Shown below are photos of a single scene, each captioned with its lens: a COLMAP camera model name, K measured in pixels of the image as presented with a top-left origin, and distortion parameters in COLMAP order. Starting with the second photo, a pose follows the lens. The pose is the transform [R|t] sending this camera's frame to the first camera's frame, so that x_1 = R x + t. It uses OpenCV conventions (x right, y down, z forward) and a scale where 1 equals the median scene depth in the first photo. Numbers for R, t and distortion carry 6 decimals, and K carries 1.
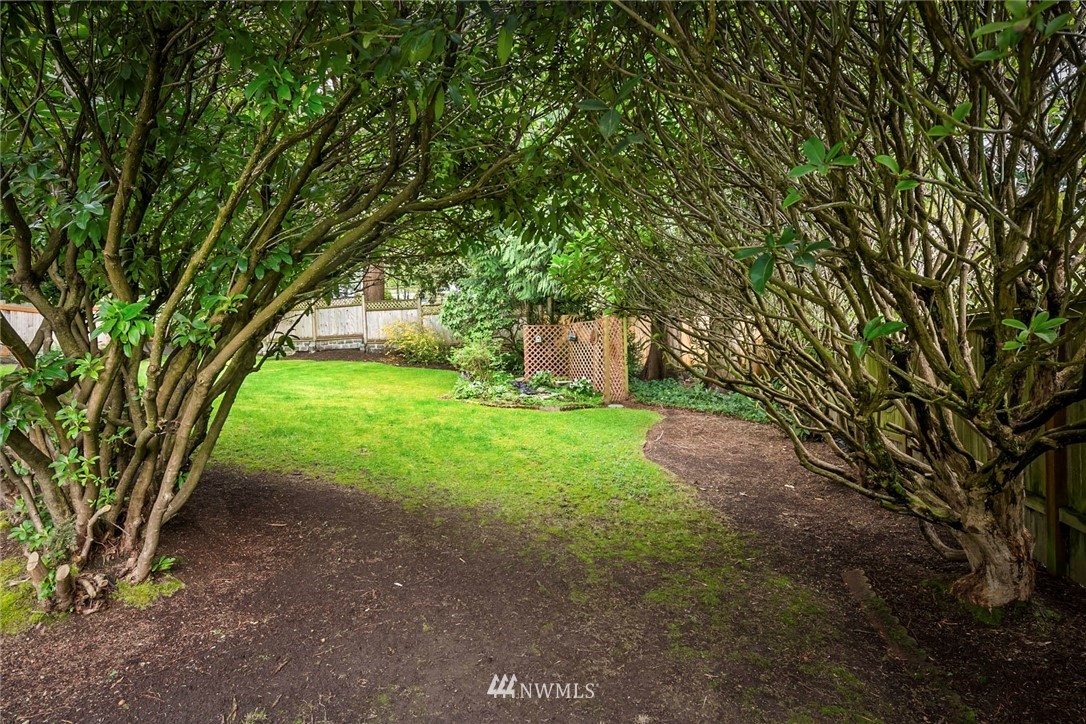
lens RADIAL K [[524.2, 0, 545.5], [0, 524.2, 362.1], [0, 0, 1]] dist [0.003016, 0.000191]
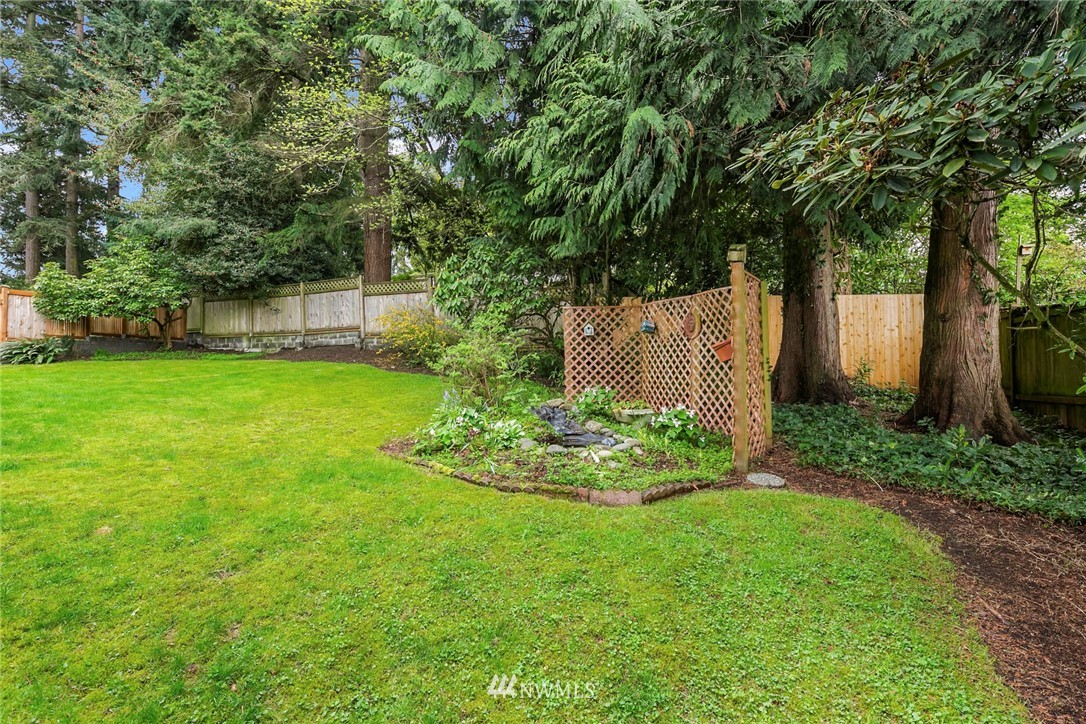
lens RADIAL K [[524.2, 0, 546.7], [0, 524.2, 360.1], [0, 0, 1]] dist [0.003016, 0.000191]
pose [[0.995537, 0.005306, -0.094227, -0.004888], [-0.004985, 0.999981, 0.003639, -0.011718], [0.094244, -0.003153, 0.995544, 0.400830]]
